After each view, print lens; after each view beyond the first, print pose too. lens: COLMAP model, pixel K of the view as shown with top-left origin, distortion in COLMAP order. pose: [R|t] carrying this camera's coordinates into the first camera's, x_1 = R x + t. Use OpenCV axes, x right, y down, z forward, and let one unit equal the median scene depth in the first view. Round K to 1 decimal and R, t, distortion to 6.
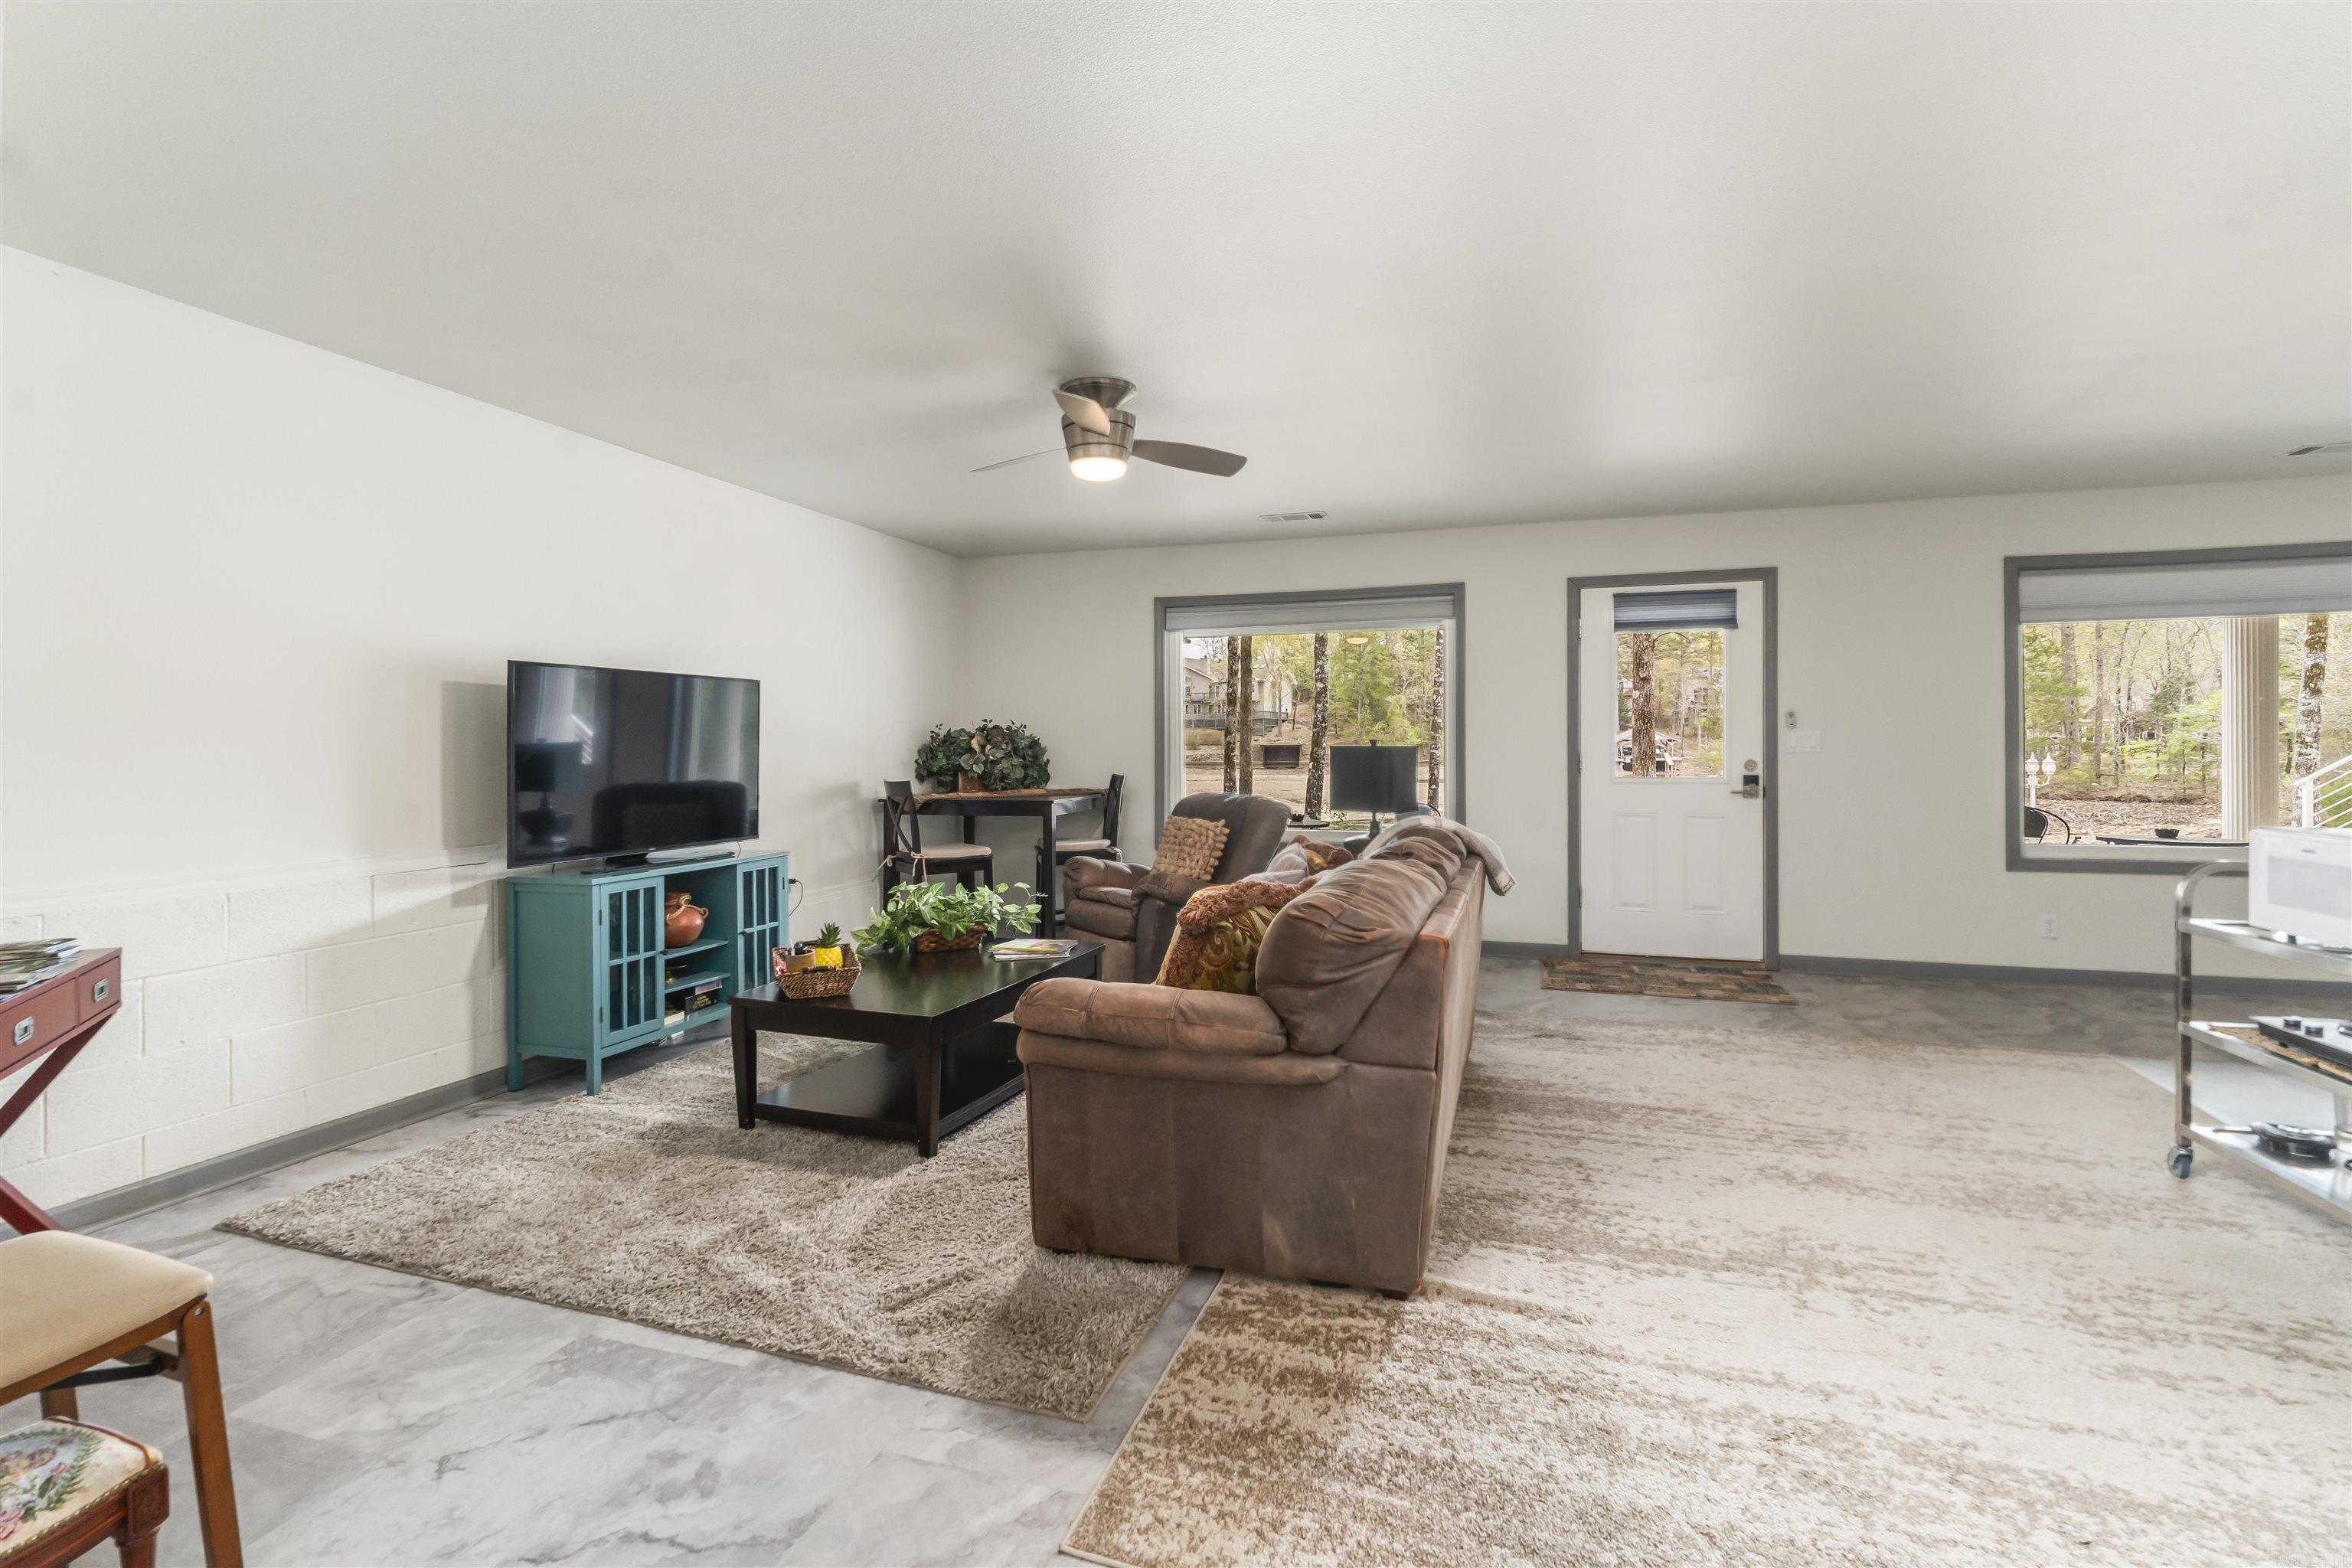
lens RADIAL K [[1094.6, 0, 1177.8], [0, 1094.6, 732.1], [0, 0, 1]] dist [0.002840, 0.000159]
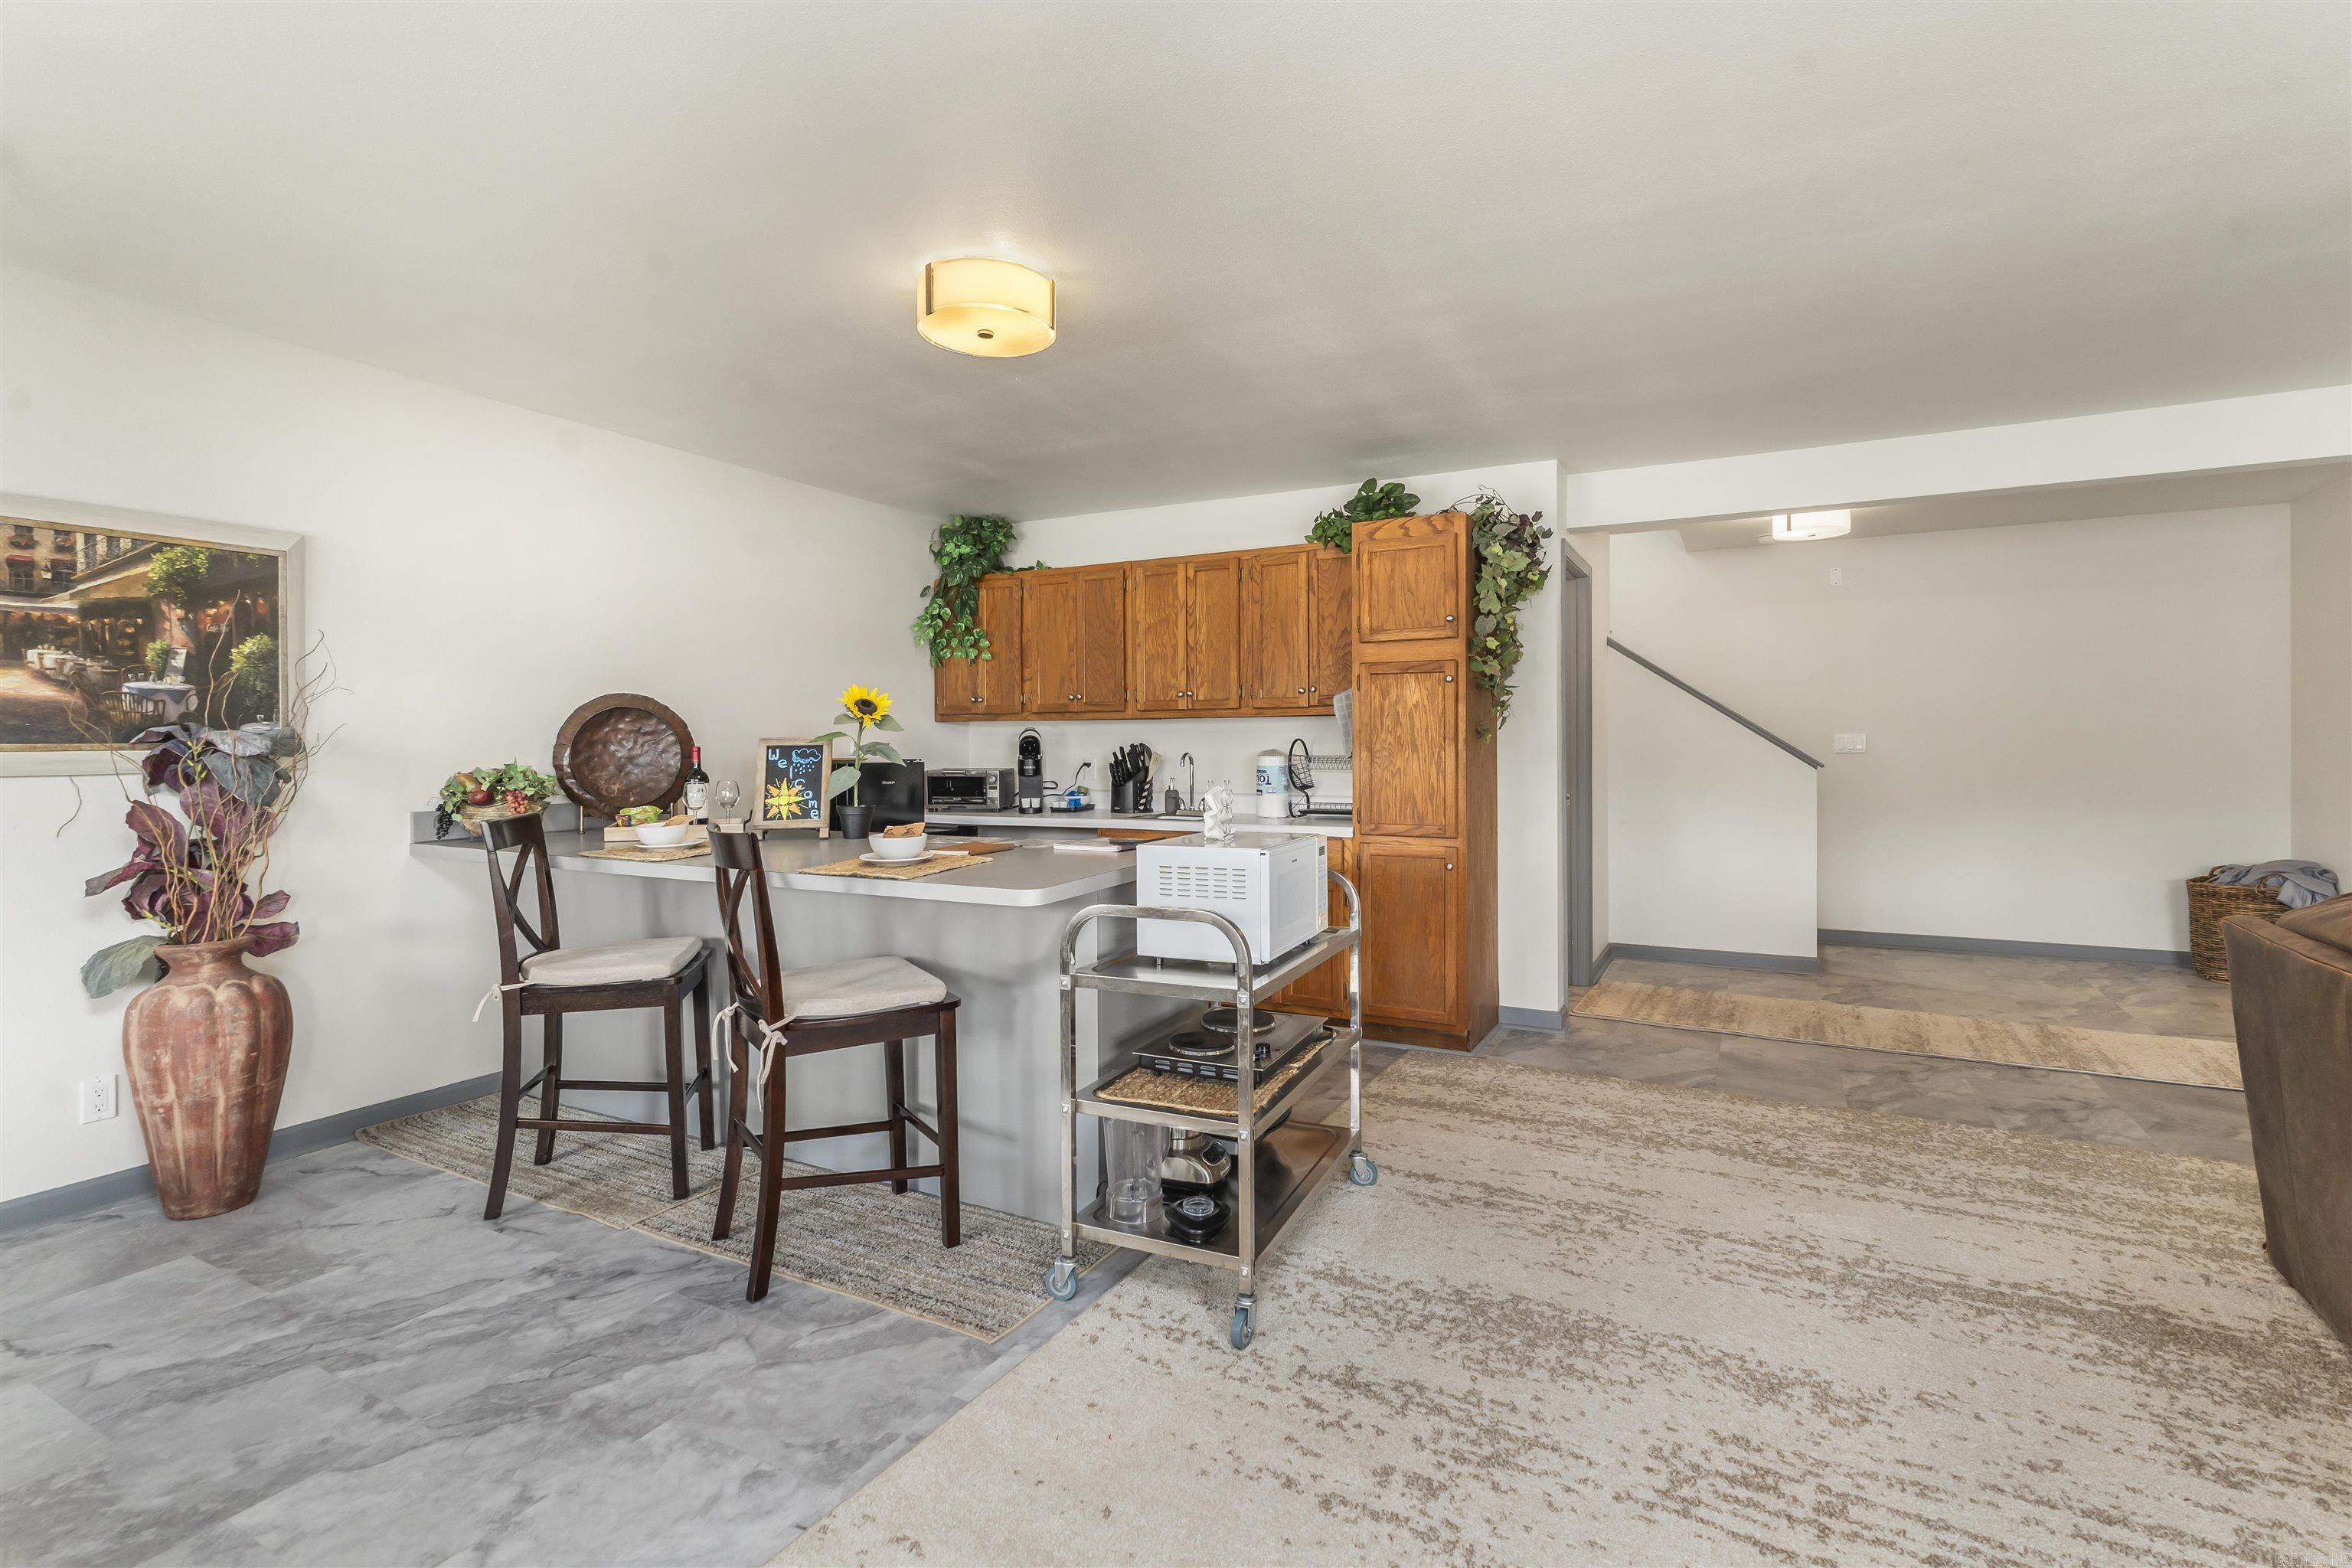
lens RADIAL K [[1088.7, 0, 1174.4], [0, 1088.7, 751.6], [0, 0, 1]] dist [0.000539, -0.000134]
pose [[-0.982047, 0.011320, 0.188295, 0.907011], [0.010596, 0.999932, -0.004853, 0.010756], [-0.188337, -0.002771, -0.982100, 1.921131]]
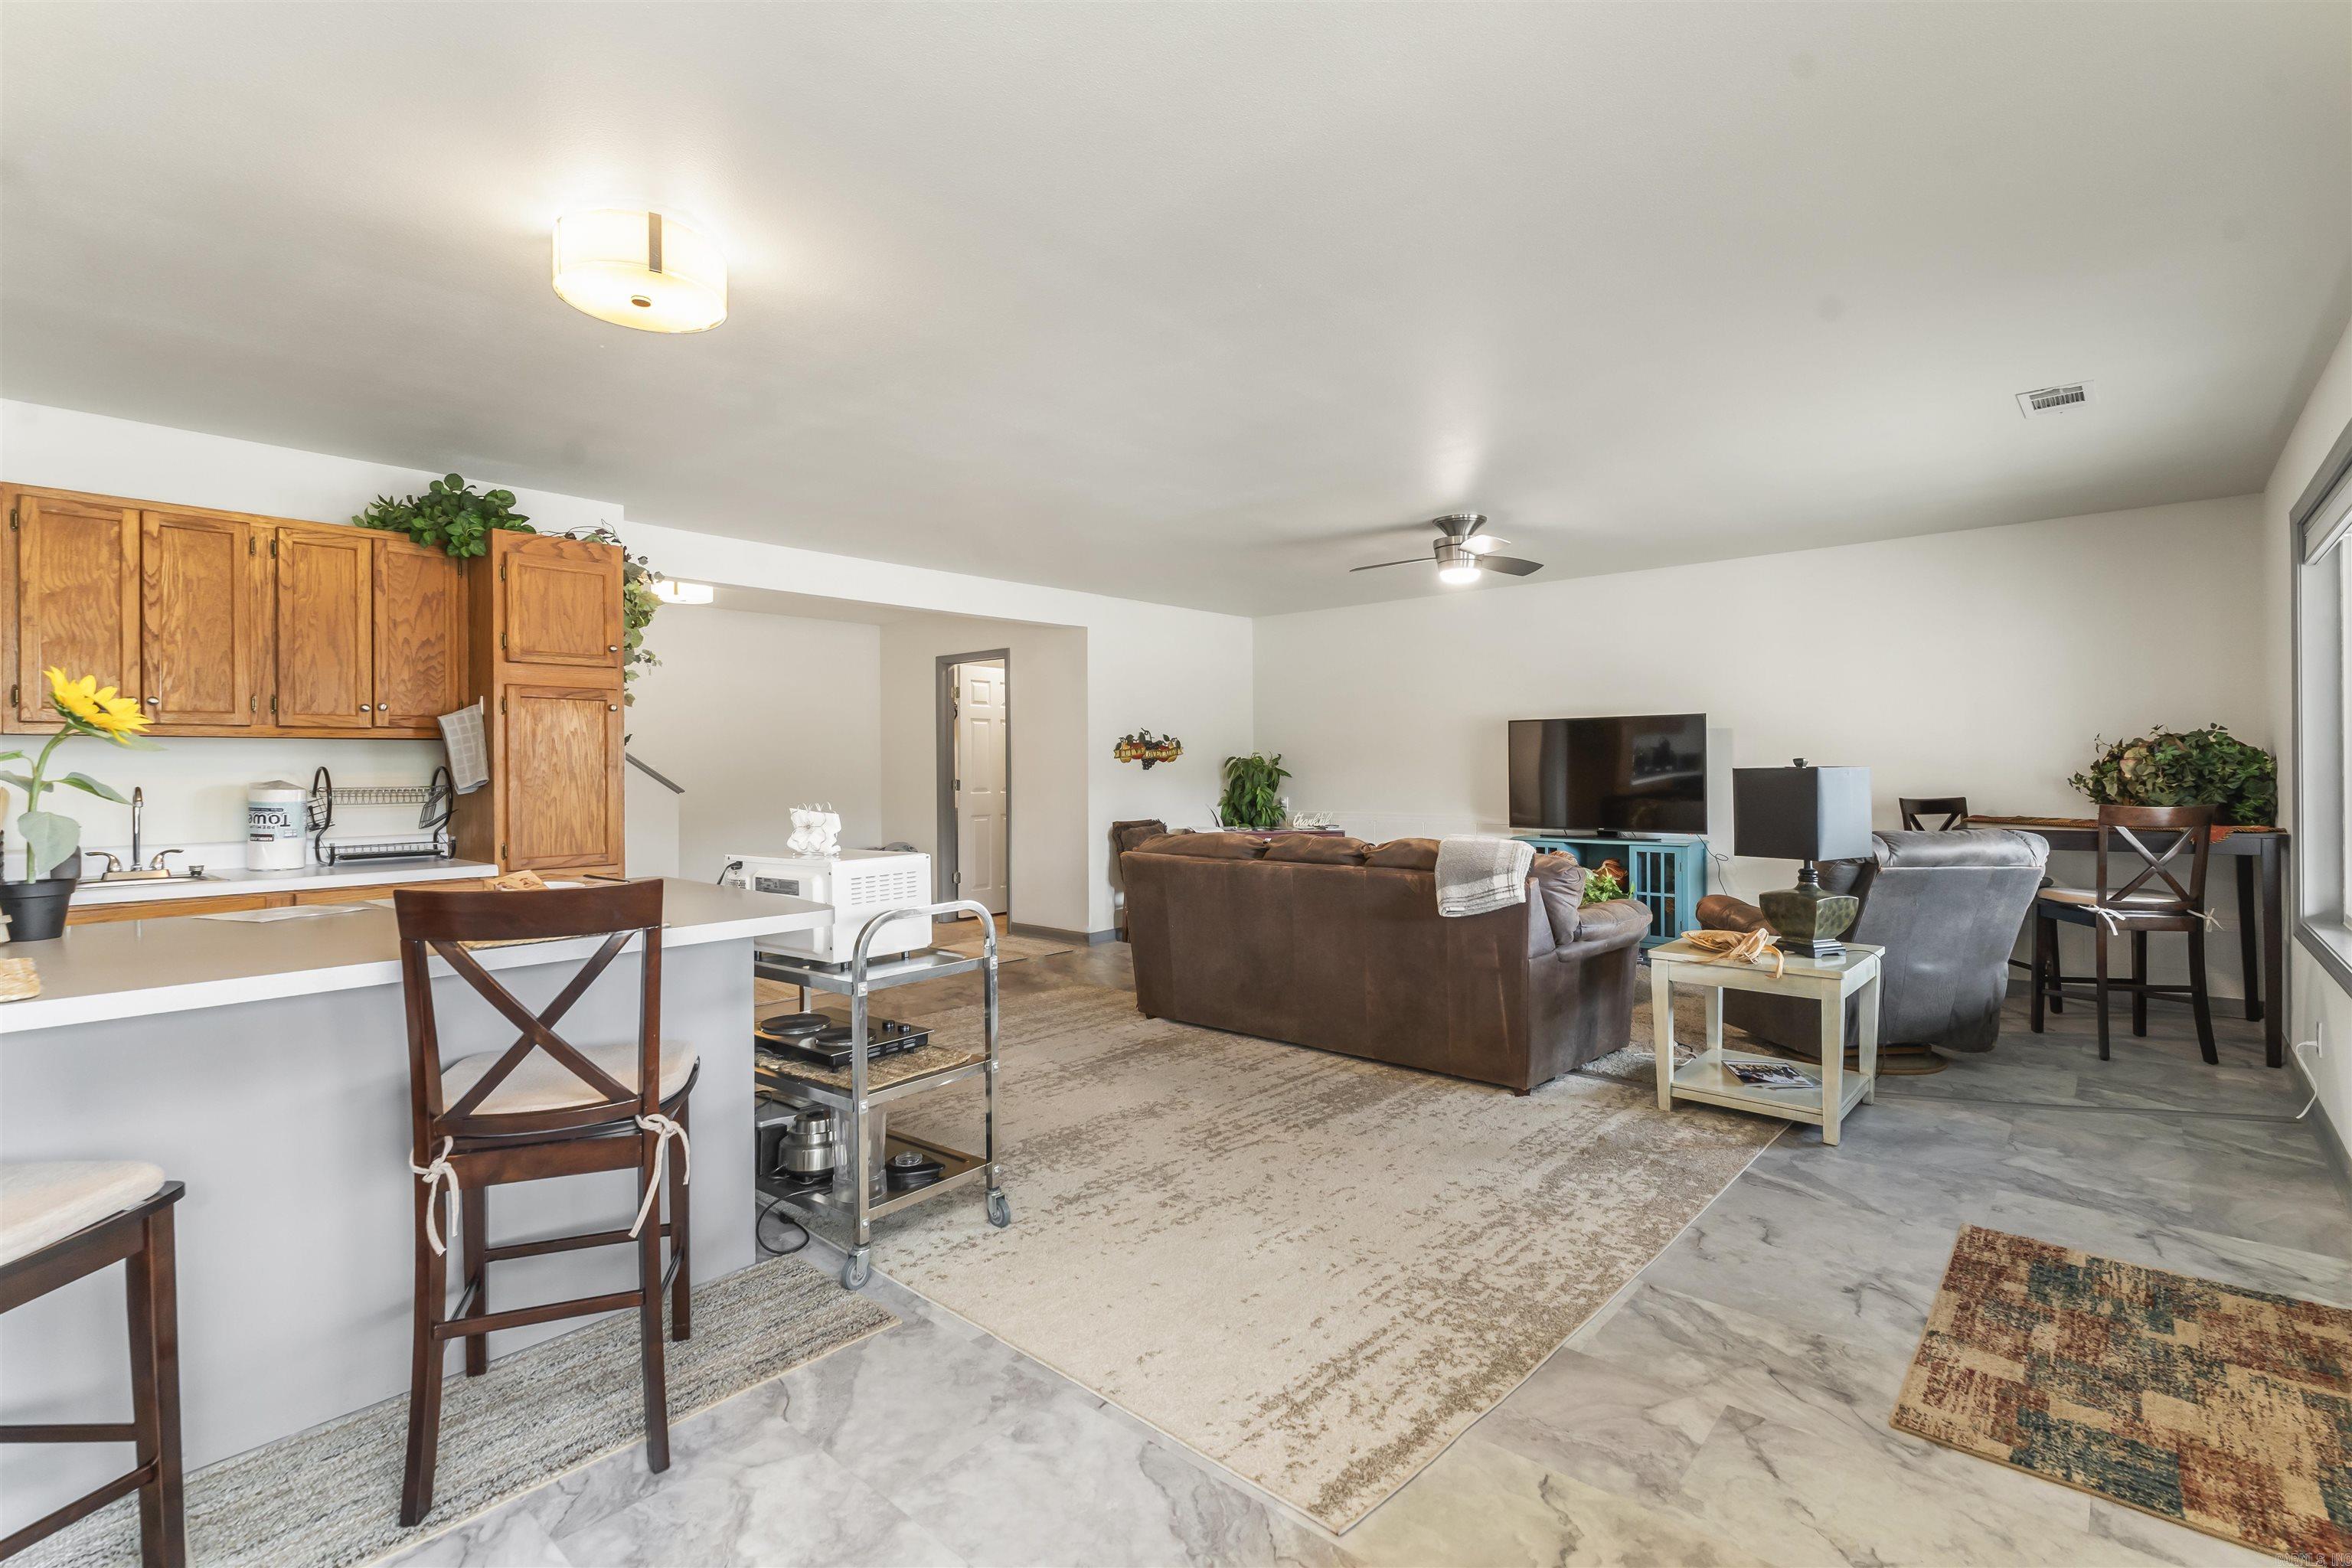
lens RADIAL K [[1079.5, 0, 1180.3], [0, 1079.5, 770.8], [0, 0, 1]] dist [0.000202, 0.000386]
pose [[-0.406467, 0.013269, -0.913569, 1.902927], [0.019714, 0.999789, 0.005750, 0.001979], [0.913453, -0.015672, -0.406642, 1.711866]]
